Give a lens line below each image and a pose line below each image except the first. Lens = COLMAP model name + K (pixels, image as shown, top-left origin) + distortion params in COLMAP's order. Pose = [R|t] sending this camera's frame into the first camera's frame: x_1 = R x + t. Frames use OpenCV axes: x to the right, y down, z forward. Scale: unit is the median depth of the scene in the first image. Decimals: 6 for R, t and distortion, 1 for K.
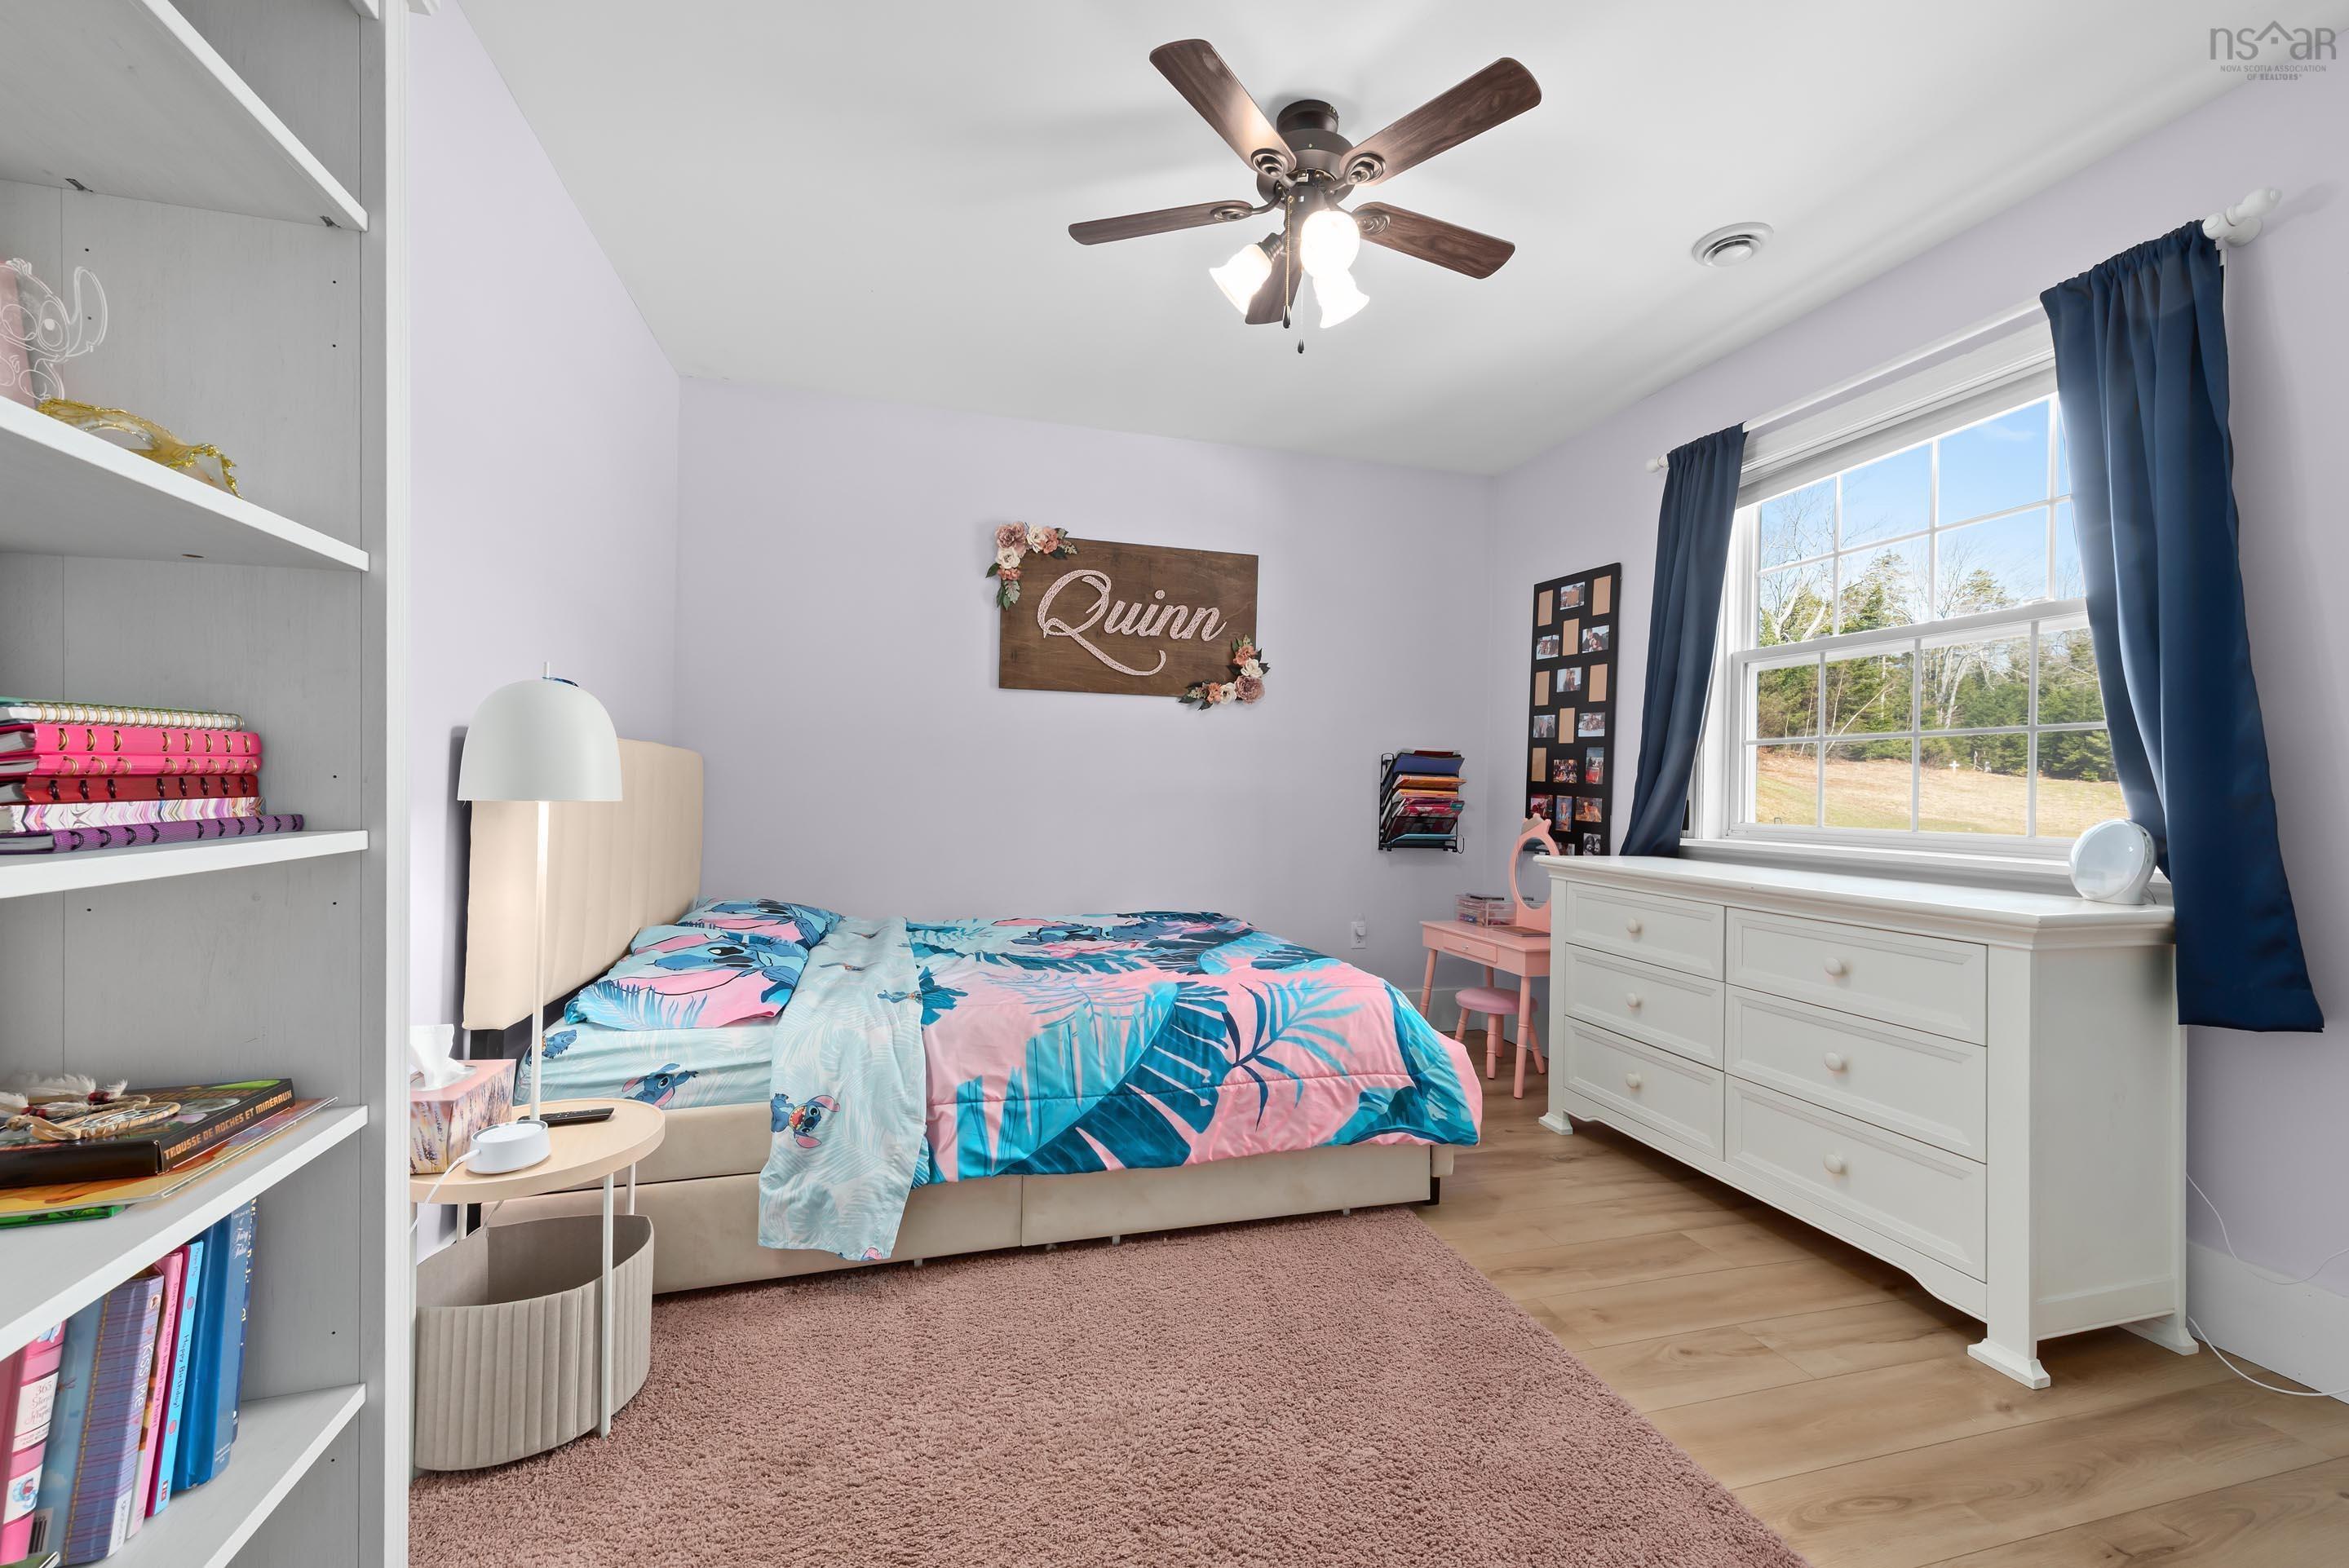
lens RADIAL K [[897.7, 0, 1172.1], [0, 897.7, 779.8], [0, 0, 1]] dist [-0.007658, 0.000039]
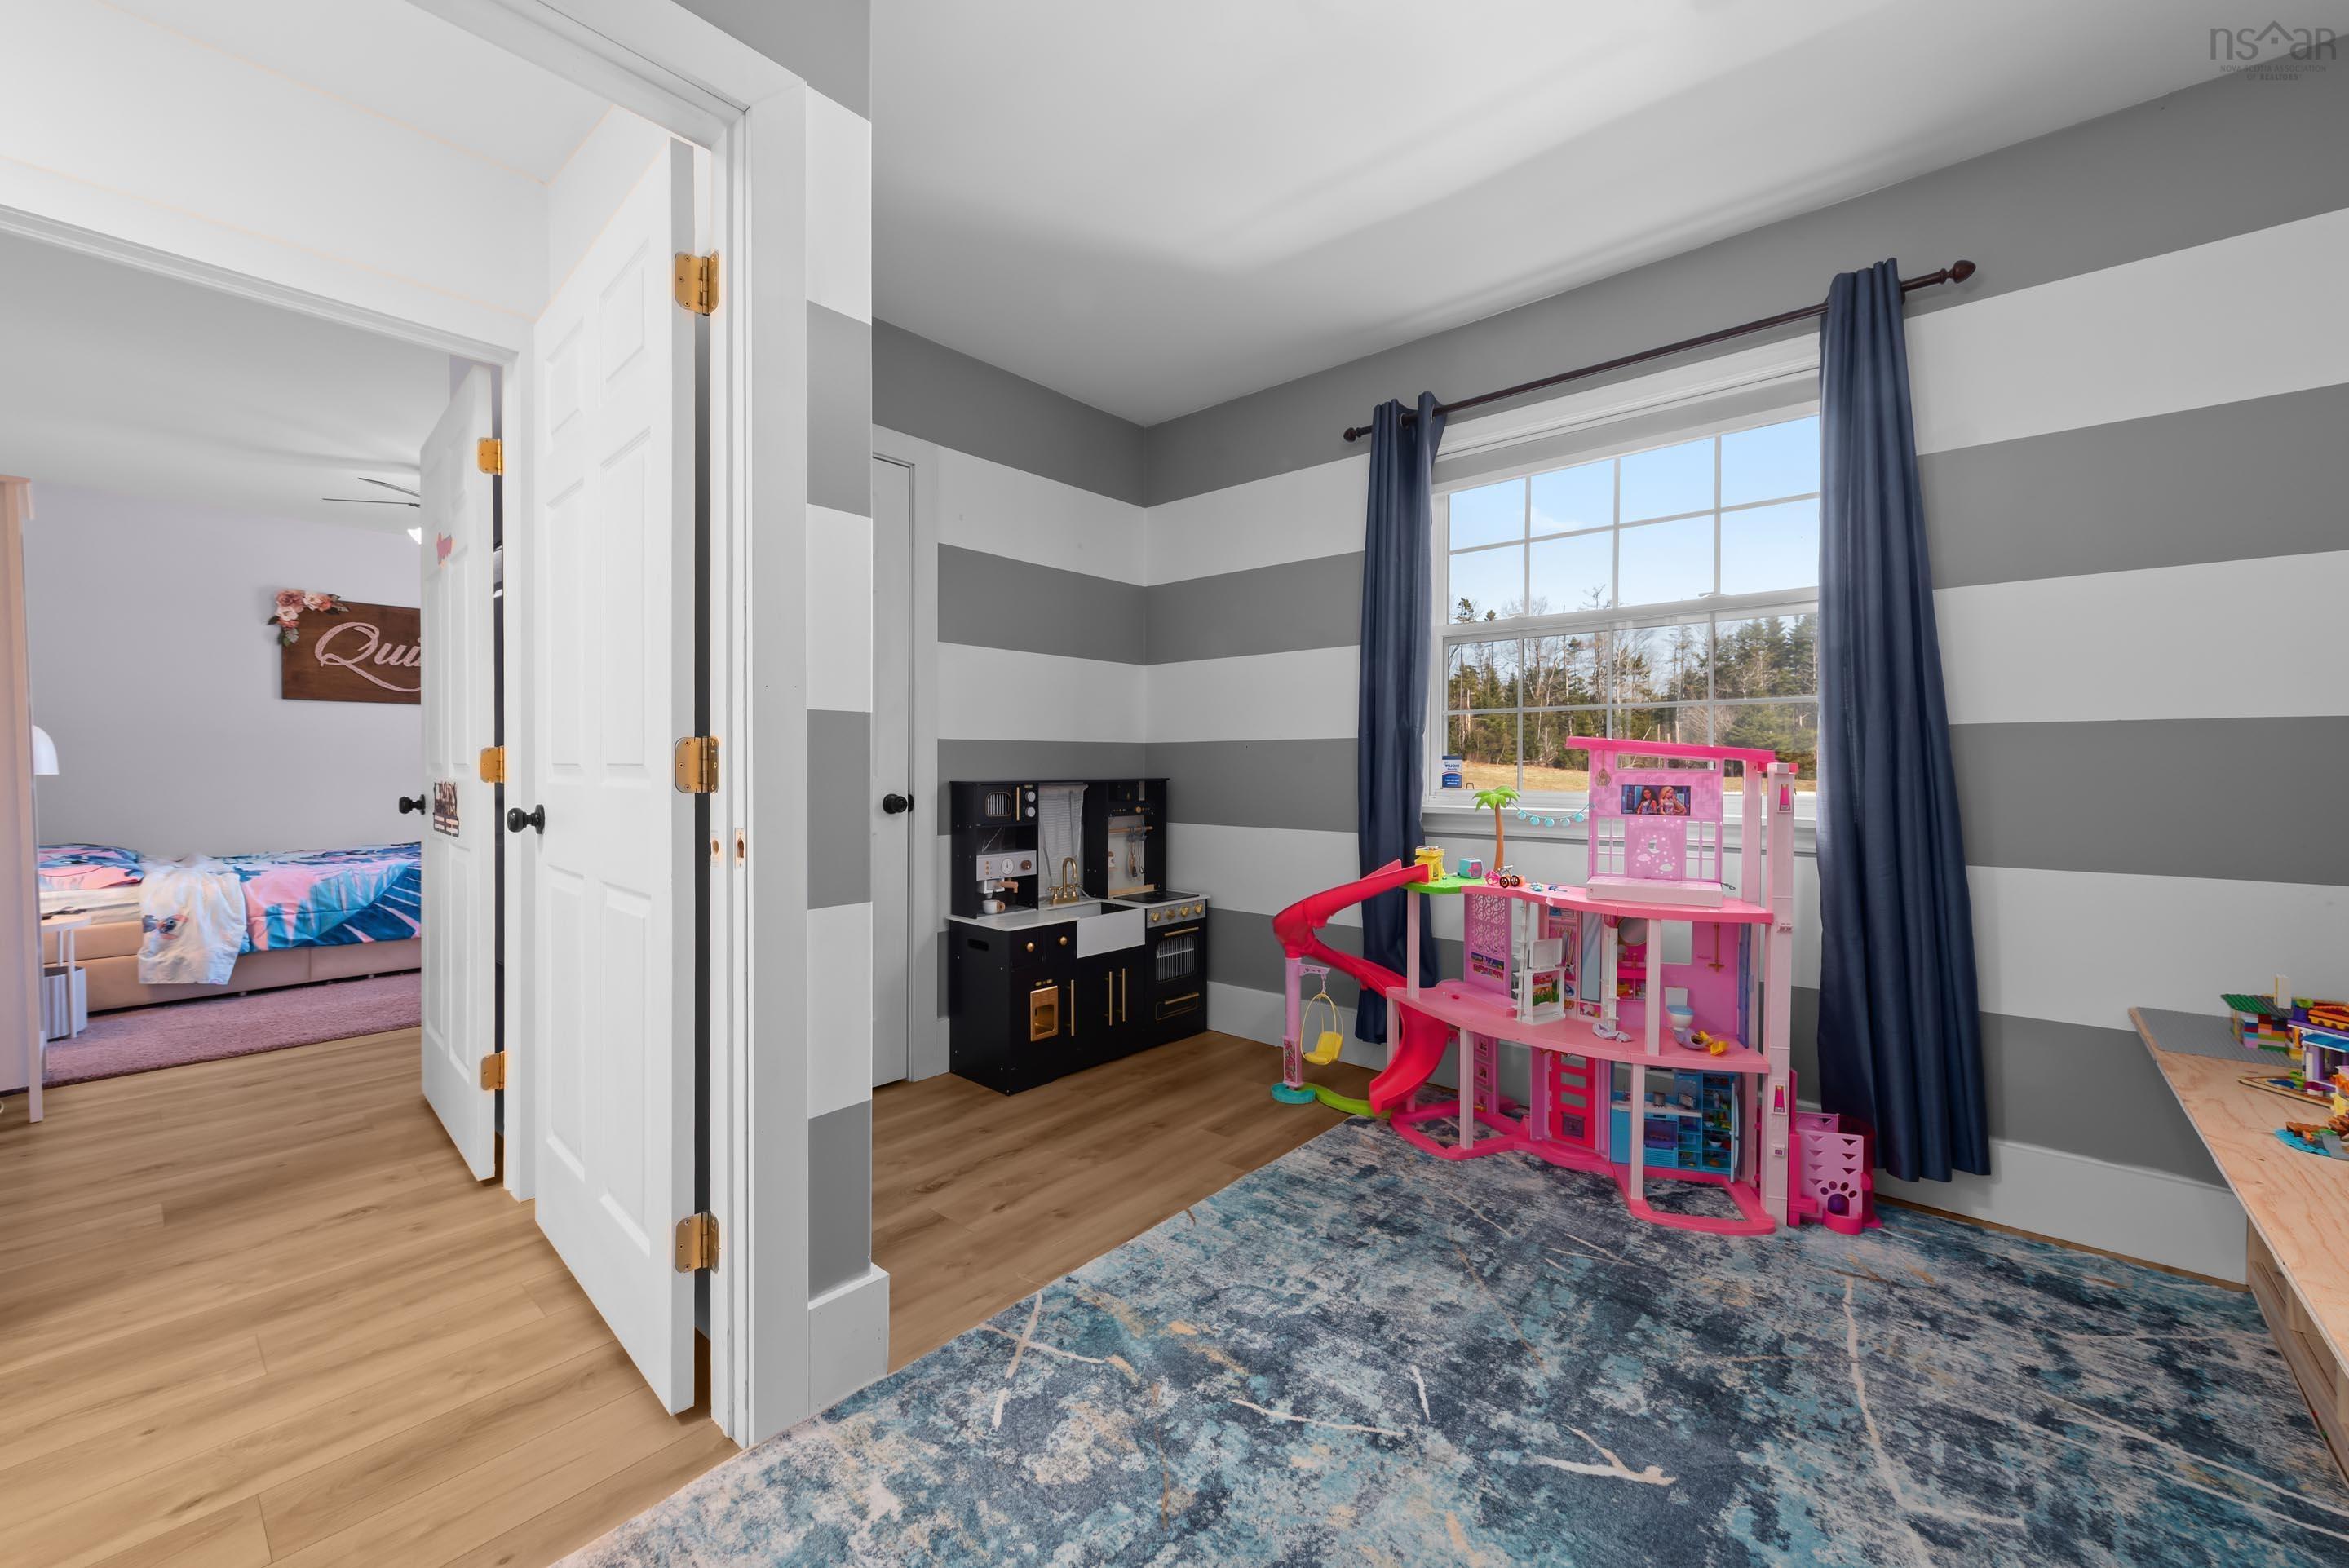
lens RADIAL K [[897.7, 0, 1188.1], [0, 897.7, 775.2], [0, 0, 1]] dist [-0.007658, 0.000039]
pose [[0.820142, -0.023507, 0.571677, 0.334530], [0.006304, 0.999466, 0.032053, -0.021840], [-0.572125, -0.022684, 0.819852, -1.866140]]
